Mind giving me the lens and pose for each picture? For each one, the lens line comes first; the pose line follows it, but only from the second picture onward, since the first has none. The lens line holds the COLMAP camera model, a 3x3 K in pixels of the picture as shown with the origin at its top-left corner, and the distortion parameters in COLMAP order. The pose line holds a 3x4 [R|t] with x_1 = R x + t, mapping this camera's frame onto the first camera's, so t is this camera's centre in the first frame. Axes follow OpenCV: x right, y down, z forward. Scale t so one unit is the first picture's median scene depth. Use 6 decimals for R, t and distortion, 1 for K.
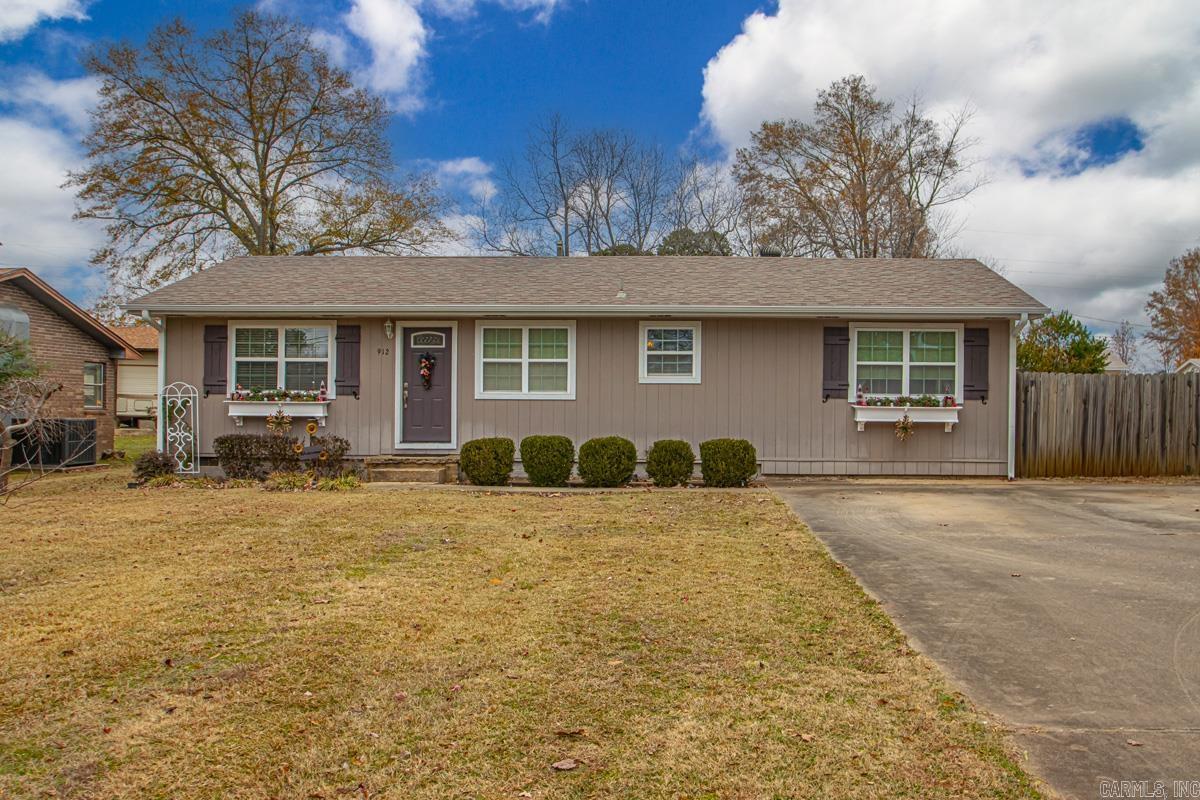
lens RADIAL K [[1010.5, 0, 615.2], [0, 1010.5, 421.2], [0, 0, 1]] dist [-0.051815, 0.003038]
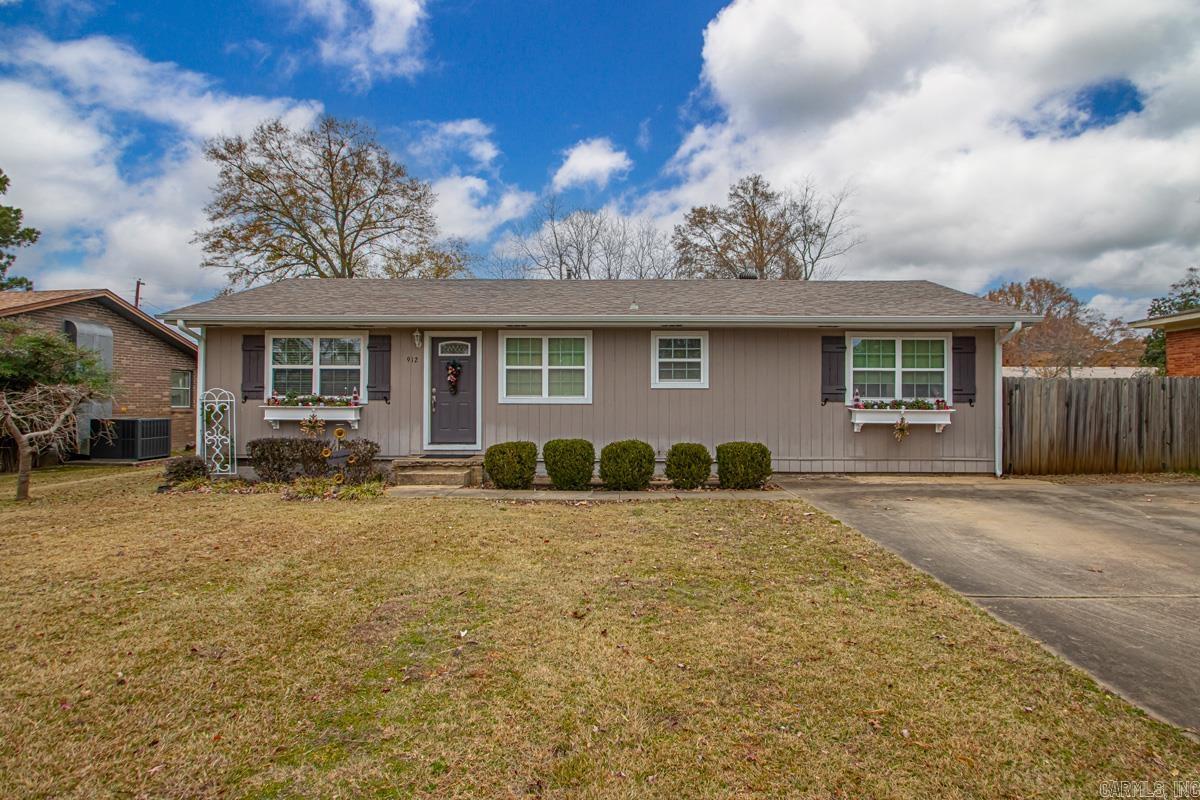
lens RADIAL K [[638.1, 0, 600.0], [0, 638.1, 400.0], [0, 0, 1]] dist [-0.002999, -0.000982]
pose [[0.999680, -0.003316, 0.025068, -0.047975], [0.003661, 0.999899, -0.013738, -0.015906], [-0.025020, 0.013826, 0.999591, 0.318045]]
